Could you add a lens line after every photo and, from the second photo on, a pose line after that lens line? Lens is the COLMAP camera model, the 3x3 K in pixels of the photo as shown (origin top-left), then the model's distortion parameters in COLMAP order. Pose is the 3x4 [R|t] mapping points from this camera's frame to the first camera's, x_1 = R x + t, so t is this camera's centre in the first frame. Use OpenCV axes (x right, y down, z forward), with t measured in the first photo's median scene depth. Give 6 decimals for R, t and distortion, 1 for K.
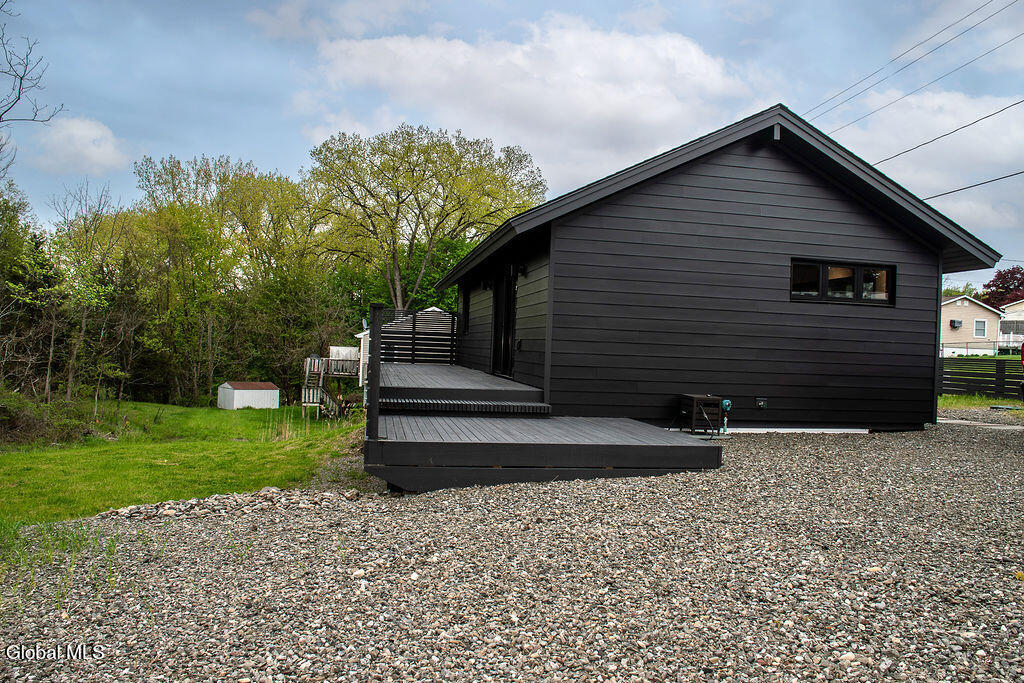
lens RADIAL K [[800.6, 0, 512.0], [0, 800.6, 341.5], [0, 0, 1]] dist [-0.124070, -0.001920]
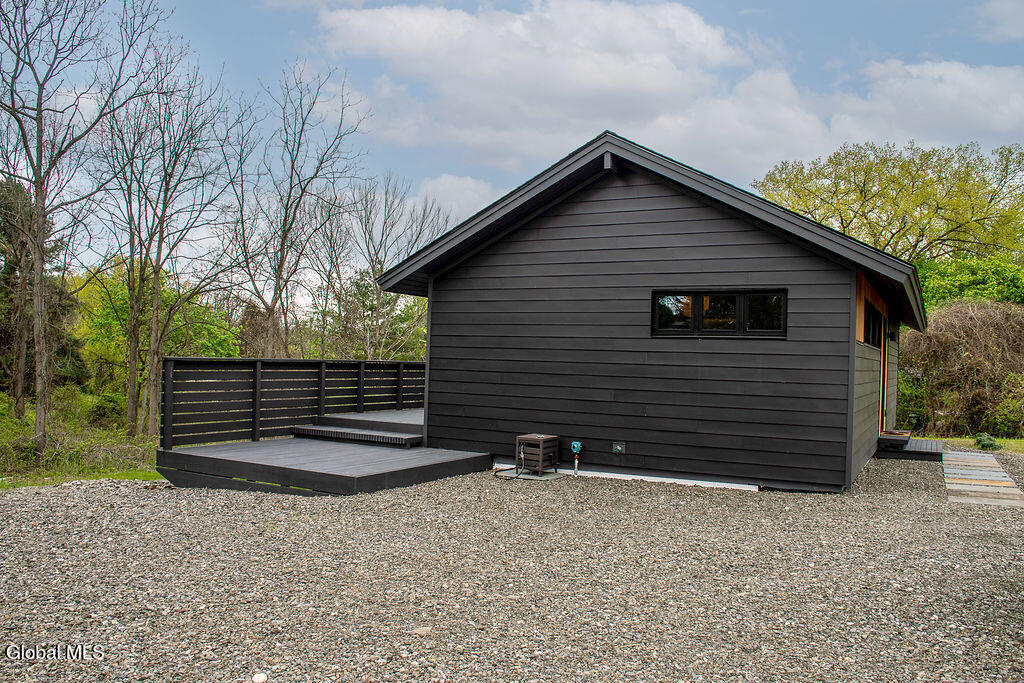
lens RADIAL K [[800.6, 0, 512.0], [0, 800.6, 341.5], [0, 0, 1]] dist [-0.124070, -0.001920]
pose [[0.777531, -0.029122, -0.628170, 0.826553], [0.004643, 0.999166, -0.040575, -0.010024], [0.628828, 0.028632, 0.777017, 0.180899]]
